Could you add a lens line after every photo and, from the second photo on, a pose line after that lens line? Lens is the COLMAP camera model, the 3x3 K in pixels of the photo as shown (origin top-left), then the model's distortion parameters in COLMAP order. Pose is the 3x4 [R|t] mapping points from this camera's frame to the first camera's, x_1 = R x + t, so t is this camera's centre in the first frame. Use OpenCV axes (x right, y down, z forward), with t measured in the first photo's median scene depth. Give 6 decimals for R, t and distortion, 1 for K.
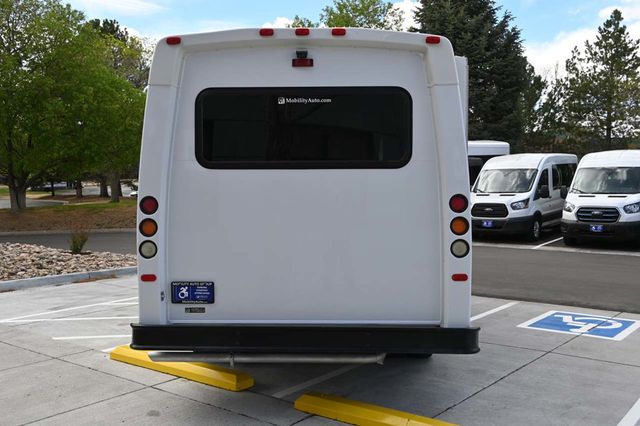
lens RADIAL K [[640.3, 0, 320.0], [0, 640.3, 213.0], [0, 0, 1]] dist [0.063105, -0.242115]
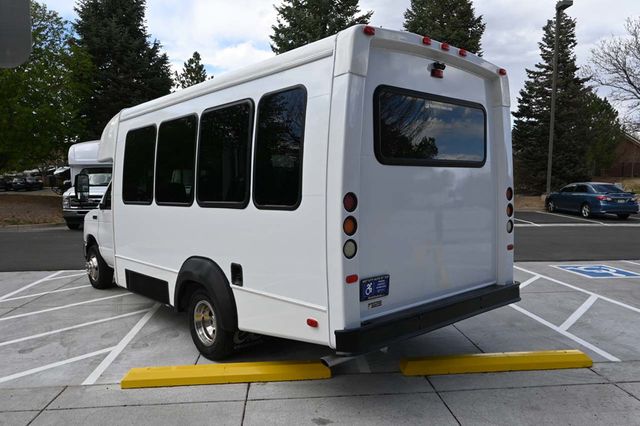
lens RADIAL K [[485.9, 0, 320.0], [0, 485.9, 213.0], [0, 0, 1]] dist [0.007204, 0.000445]
pose [[0.726075, -0.045129, 0.686133, -0.778082], [0.027249, 0.998949, 0.036870, -0.023334], [-0.687075, -0.008074, 0.726542, 0.506219]]
